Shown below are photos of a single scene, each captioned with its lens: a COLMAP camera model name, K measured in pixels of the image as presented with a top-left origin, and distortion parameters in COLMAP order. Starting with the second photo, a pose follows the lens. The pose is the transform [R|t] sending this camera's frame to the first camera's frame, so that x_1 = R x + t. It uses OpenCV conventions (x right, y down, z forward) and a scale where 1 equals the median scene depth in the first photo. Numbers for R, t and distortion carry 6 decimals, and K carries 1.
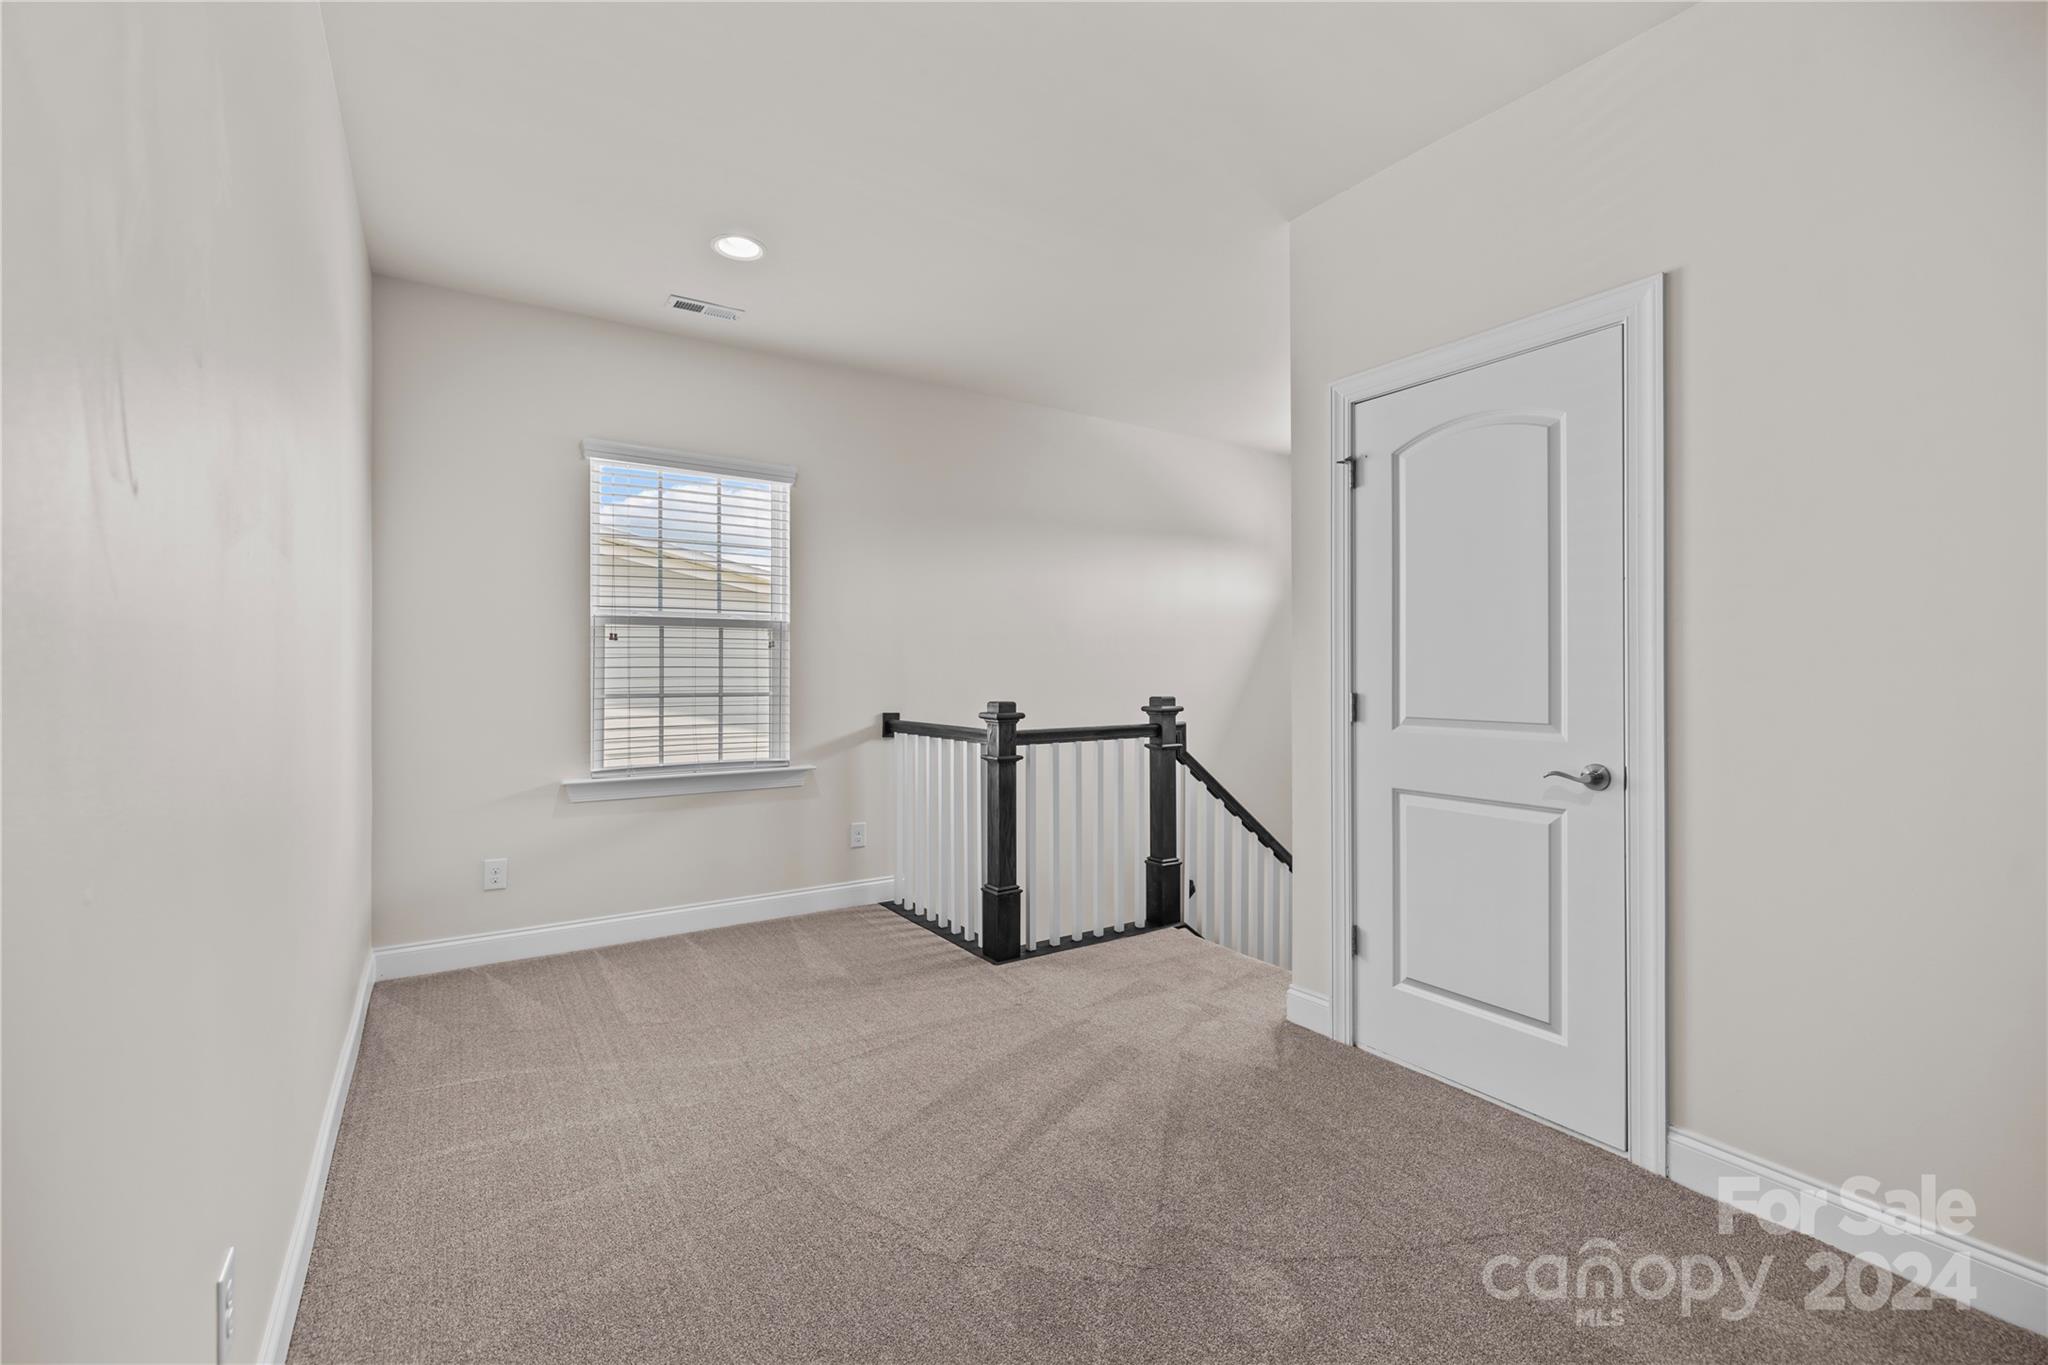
lens RADIAL K [[872.9, 0, 1013.4], [0, 872.9, 682.5], [0, 0, 1]] dist [-0.004011, 0.002123]
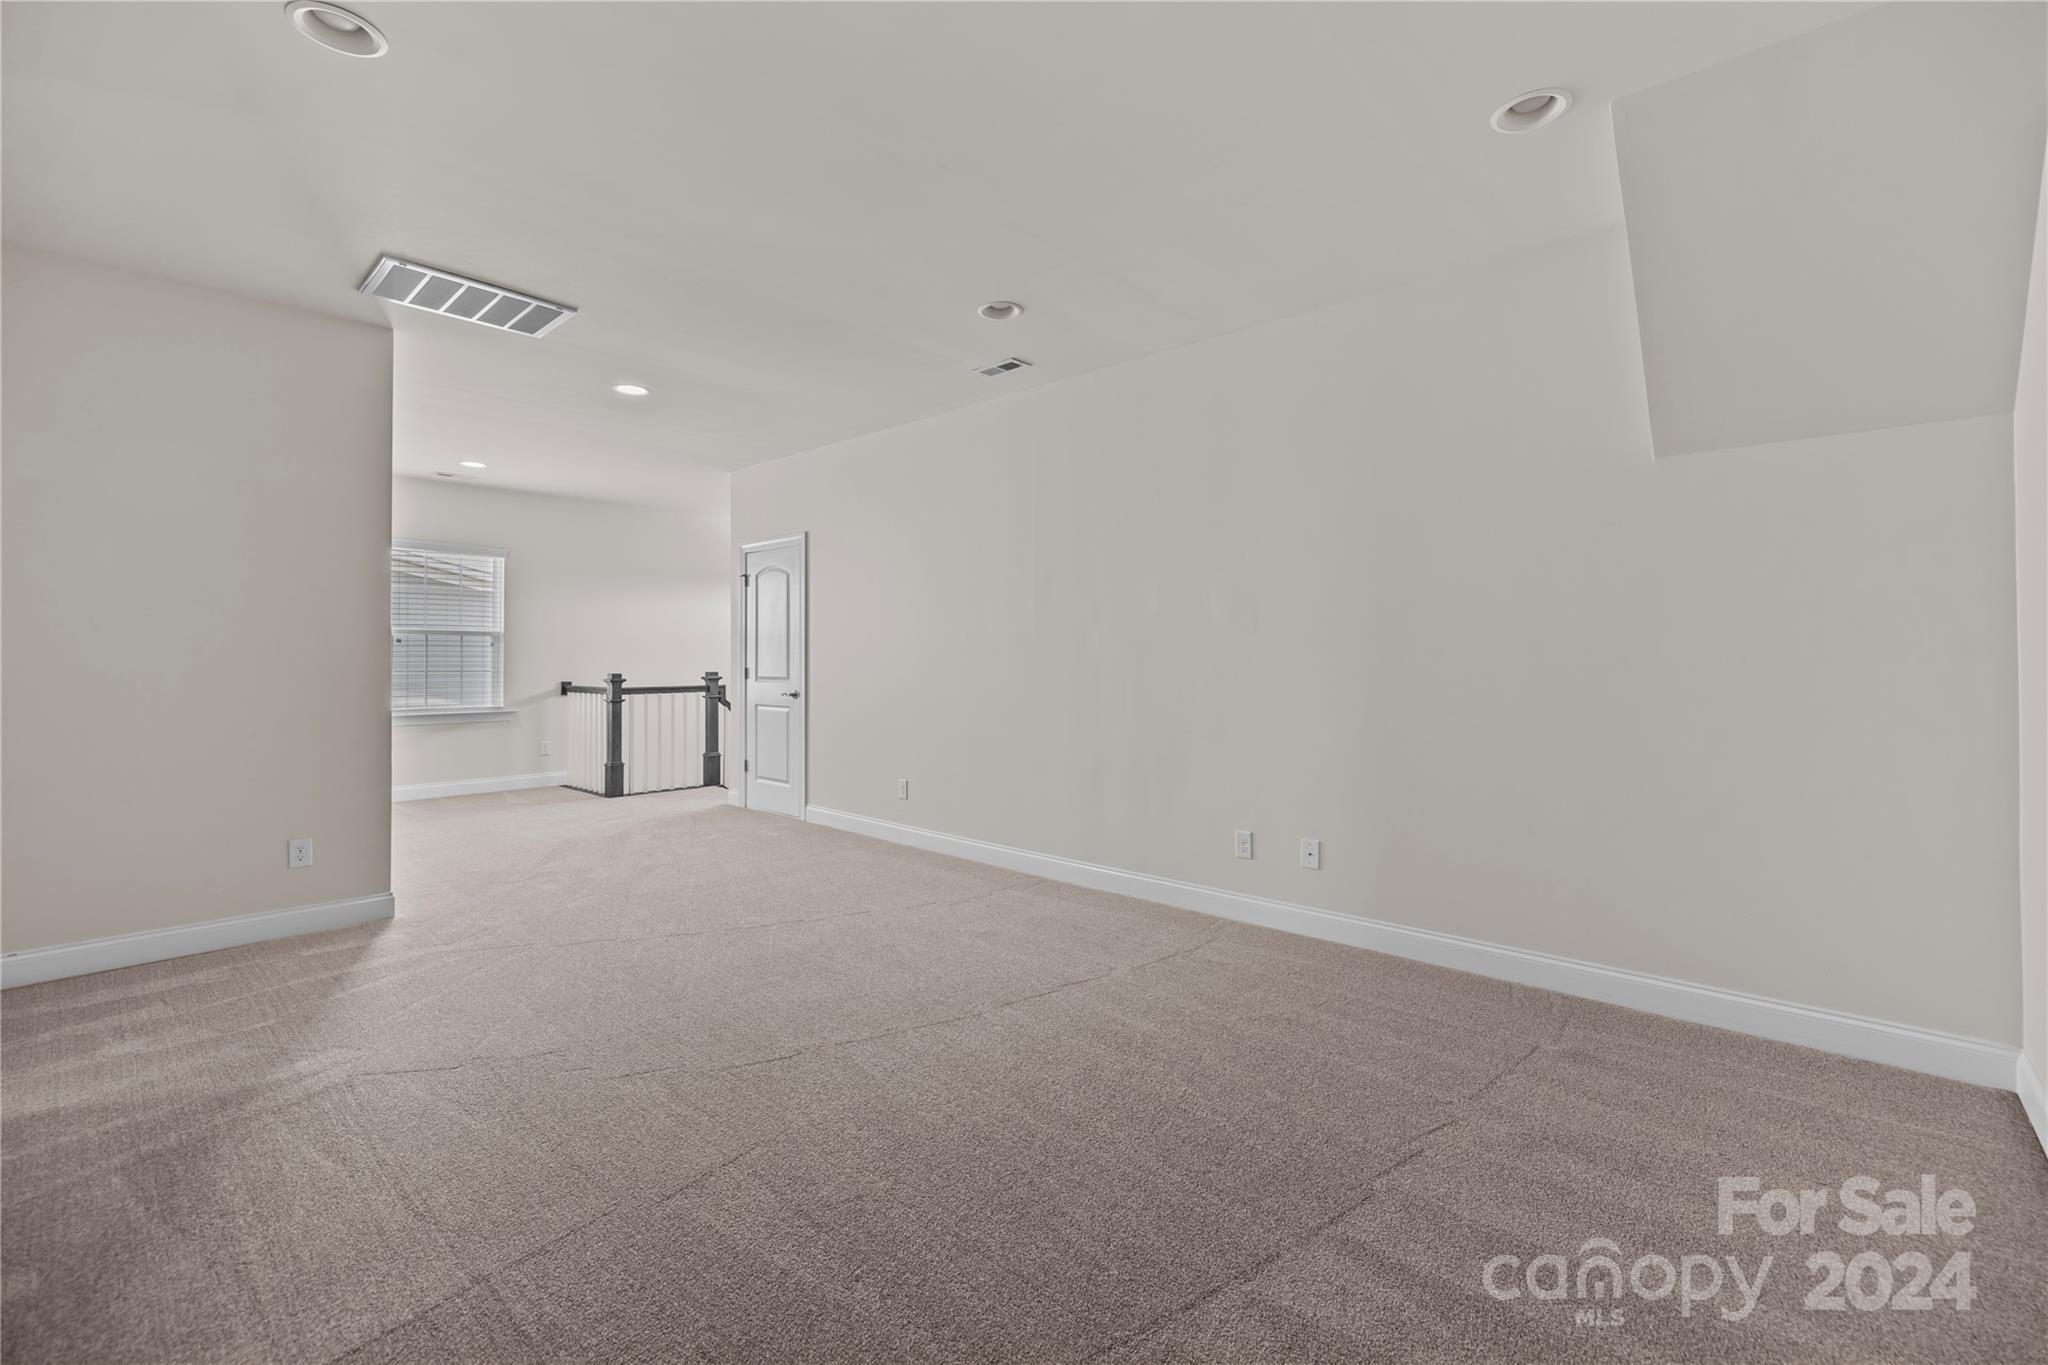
lens RADIAL K [[872.9, 0, 1033.7], [0, 872.9, 663.3], [0, 0, 1]] dist [-0.004011, 0.002123]
pose [[0.966629, -0.003041, 0.256162, 0.383093], [0.004103, 0.999985, -0.003611, 0.007927], [-0.256147, 0.004542, 0.966627, -1.155046]]
